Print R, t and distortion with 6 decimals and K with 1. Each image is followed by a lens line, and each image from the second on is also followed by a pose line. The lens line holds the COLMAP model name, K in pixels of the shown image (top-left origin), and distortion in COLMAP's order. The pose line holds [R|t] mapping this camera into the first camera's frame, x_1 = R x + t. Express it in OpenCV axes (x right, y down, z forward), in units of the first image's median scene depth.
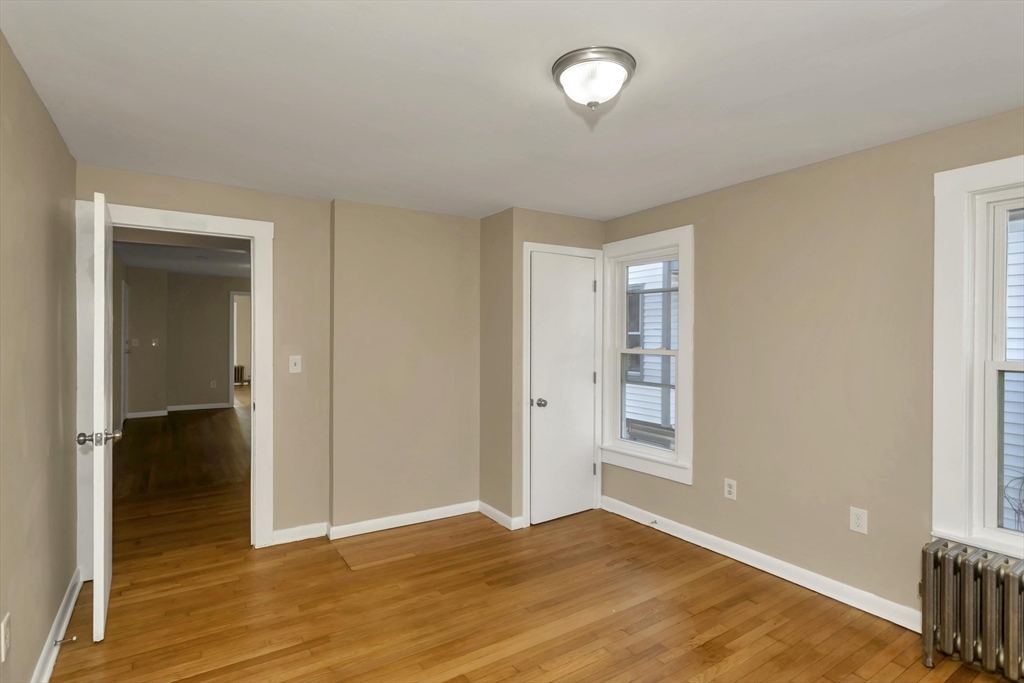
lens RADIAL K [[502.2, 0, 511.6], [0, 502.2, 339.7], [0, 0, 1]] dist [-0.009121, 0.002808]
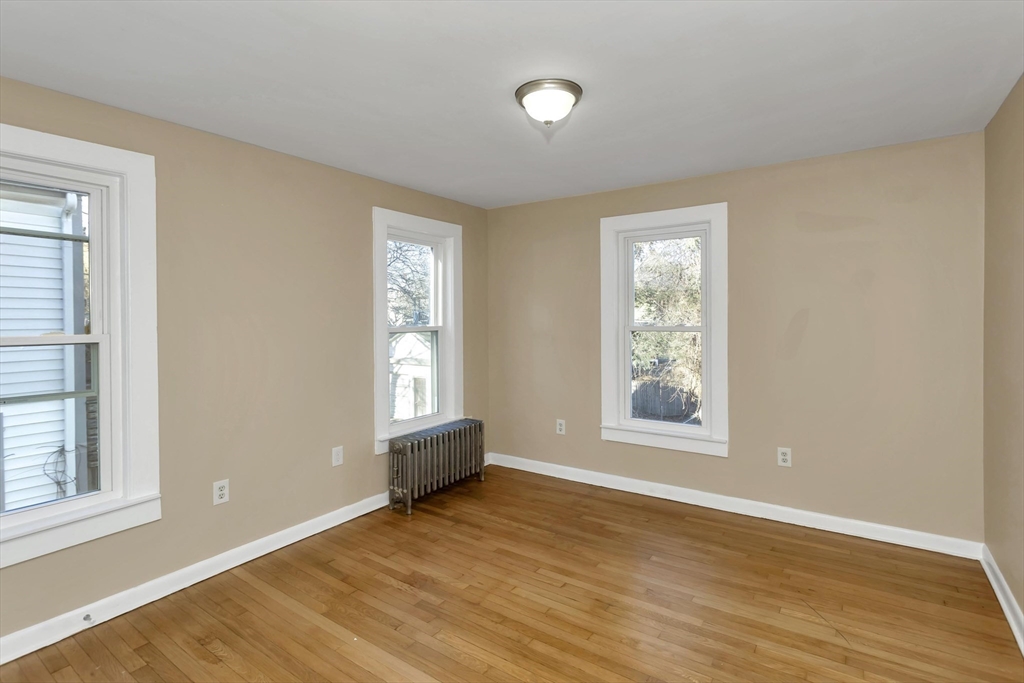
lens RADIAL K [[502.2, 0, 508.2], [0, 502.2, 319.3], [0, 0, 1]] dist [-0.009121, 0.002808]
pose [[-0.375497, -0.003630, 0.926816, -0.645669], [0.008621, 0.999935, 0.007410, 0.002198], [-0.926783, 0.010773, -0.375442, 1.039374]]
